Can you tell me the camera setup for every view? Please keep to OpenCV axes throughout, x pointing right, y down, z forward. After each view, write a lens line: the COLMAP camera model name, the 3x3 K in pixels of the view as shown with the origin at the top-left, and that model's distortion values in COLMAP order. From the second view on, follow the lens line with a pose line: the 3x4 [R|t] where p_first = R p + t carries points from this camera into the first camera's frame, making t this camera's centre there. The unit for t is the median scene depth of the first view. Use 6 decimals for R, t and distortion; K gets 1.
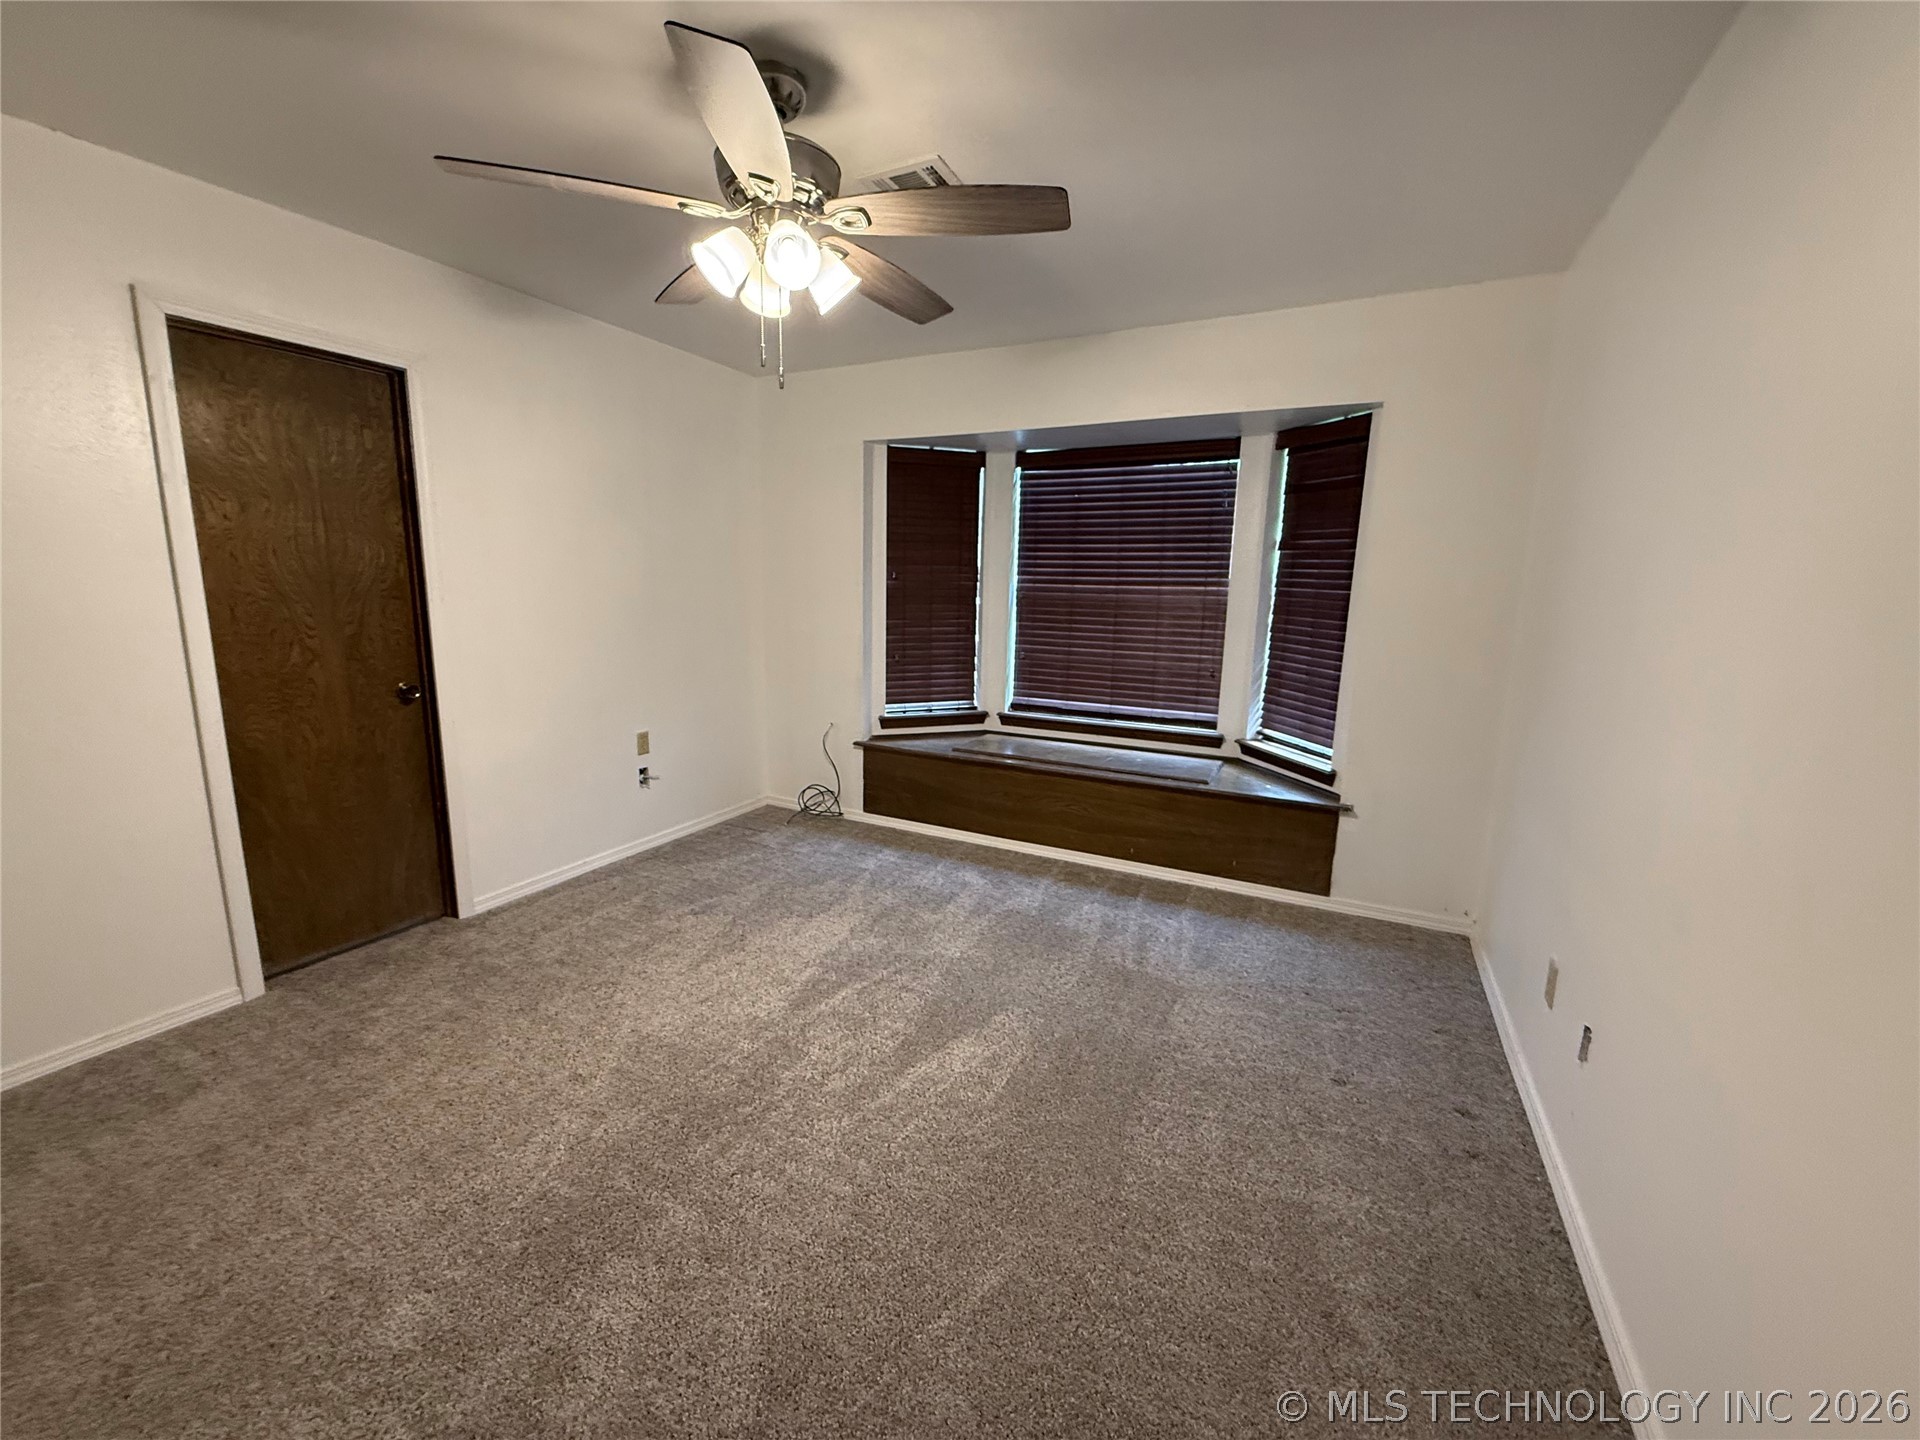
lens RADIAL K [[763.5, 0, 948.2], [0, 763.5, 720.3], [0, 0, 1]] dist [0.003396, 0.000075]
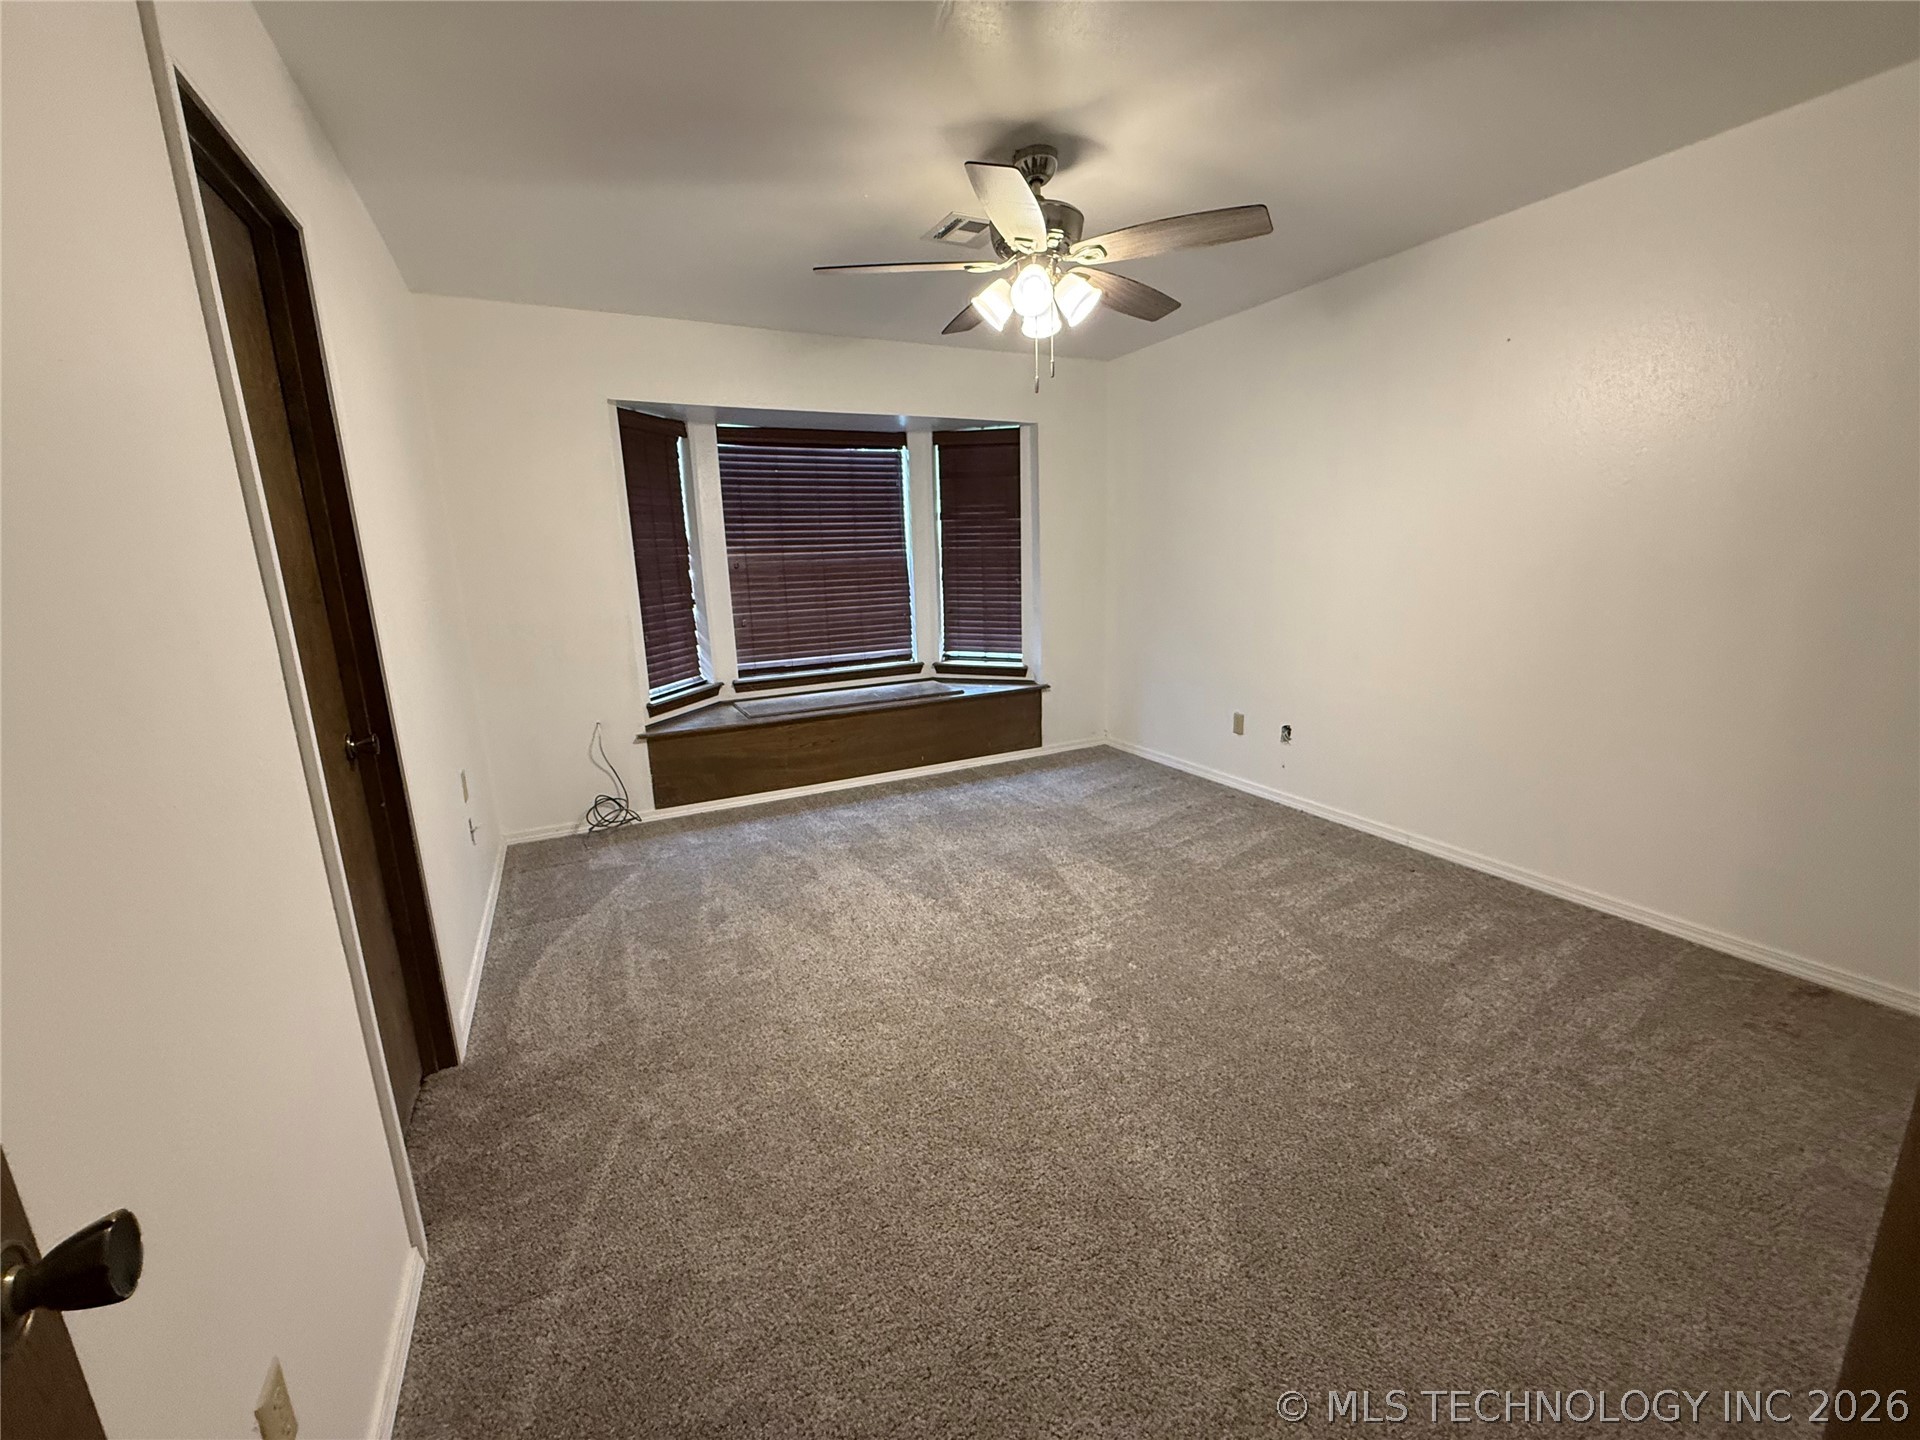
lens RADIAL K [[763.5, 0, 948.2], [0, 763.5, 720.3], [0, 0, 1]] dist [0.003396, 0.000075]
pose [[0.595631, -0.210067, 0.775303, -0.684770], [0.185368, 0.975093, 0.121790, -0.036457], [-0.781577, 0.071175, 0.619736, 0.168050]]
